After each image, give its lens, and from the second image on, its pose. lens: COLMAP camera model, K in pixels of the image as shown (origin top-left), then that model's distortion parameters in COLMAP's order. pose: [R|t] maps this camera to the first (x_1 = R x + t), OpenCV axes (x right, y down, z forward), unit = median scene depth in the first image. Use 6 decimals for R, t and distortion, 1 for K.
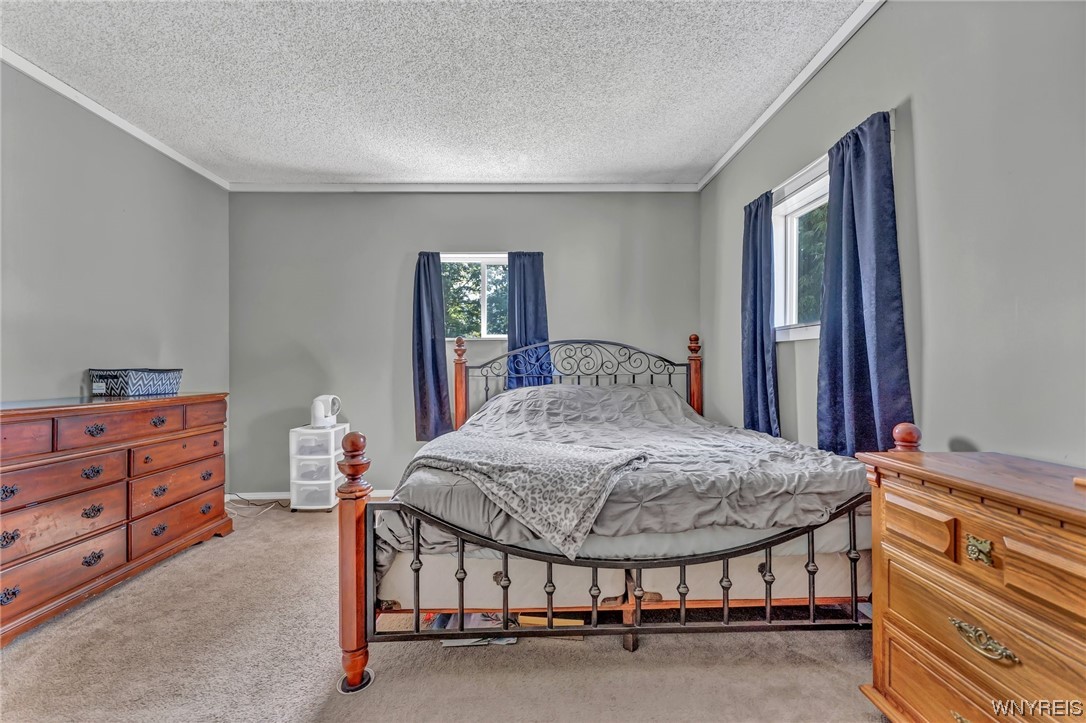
lens RADIAL K [[454.8, 0, 541.3], [0, 454.8, 362.8], [0, 0, 1]] dist [0.000901, 0.000233]
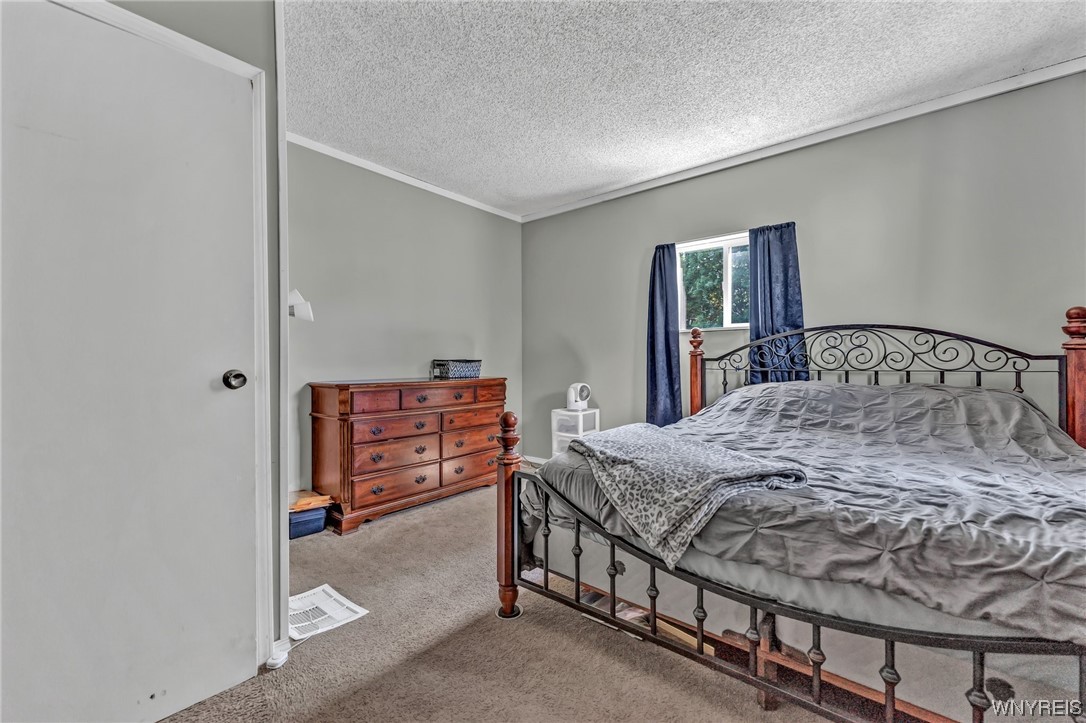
lens RADIAL K [[454.8, 0, 528.2], [0, 454.8, 358.0], [0, 0, 1]] dist [0.000901, 0.000233]
pose [[0.735353, 0.002371, -0.677680, 0.298716], [0.003516, 0.999967, 0.007314, -0.002452], [0.677676, -0.007762, 0.735320, 0.078953]]
